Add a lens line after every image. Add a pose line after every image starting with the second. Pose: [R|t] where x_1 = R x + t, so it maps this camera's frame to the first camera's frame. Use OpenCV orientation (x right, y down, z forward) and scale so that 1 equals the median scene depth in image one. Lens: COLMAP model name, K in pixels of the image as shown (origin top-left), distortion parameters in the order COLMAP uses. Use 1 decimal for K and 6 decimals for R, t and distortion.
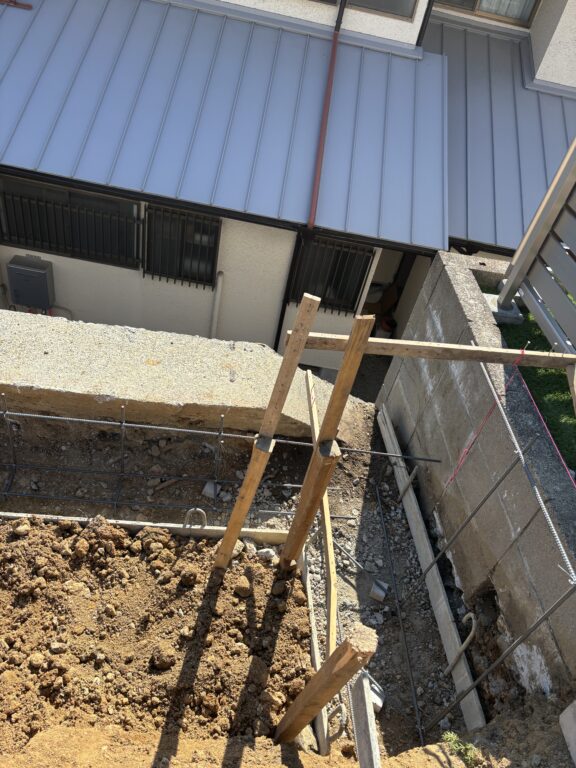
lens RADIAL K [[582.6, 0, 281.2], [0, 582.6, 379.5], [0, 0, 1]] dist [0.043856, -0.048049]
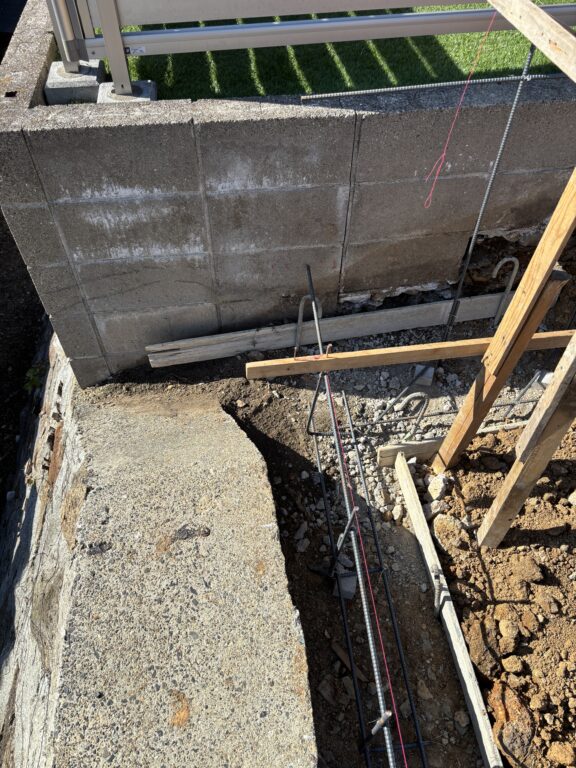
lens RADIAL K [[582.6, 0, 281.2], [0, 582.6, 379.5], [0, 0, 1]] dist [0.043856, -0.048049]
pose [[-0.092043, -0.872797, 0.479326, -0.232924], [0.654216, 0.309892, 0.689905, -0.373856], [-0.750686, 0.377083, 0.542474, 0.649523]]
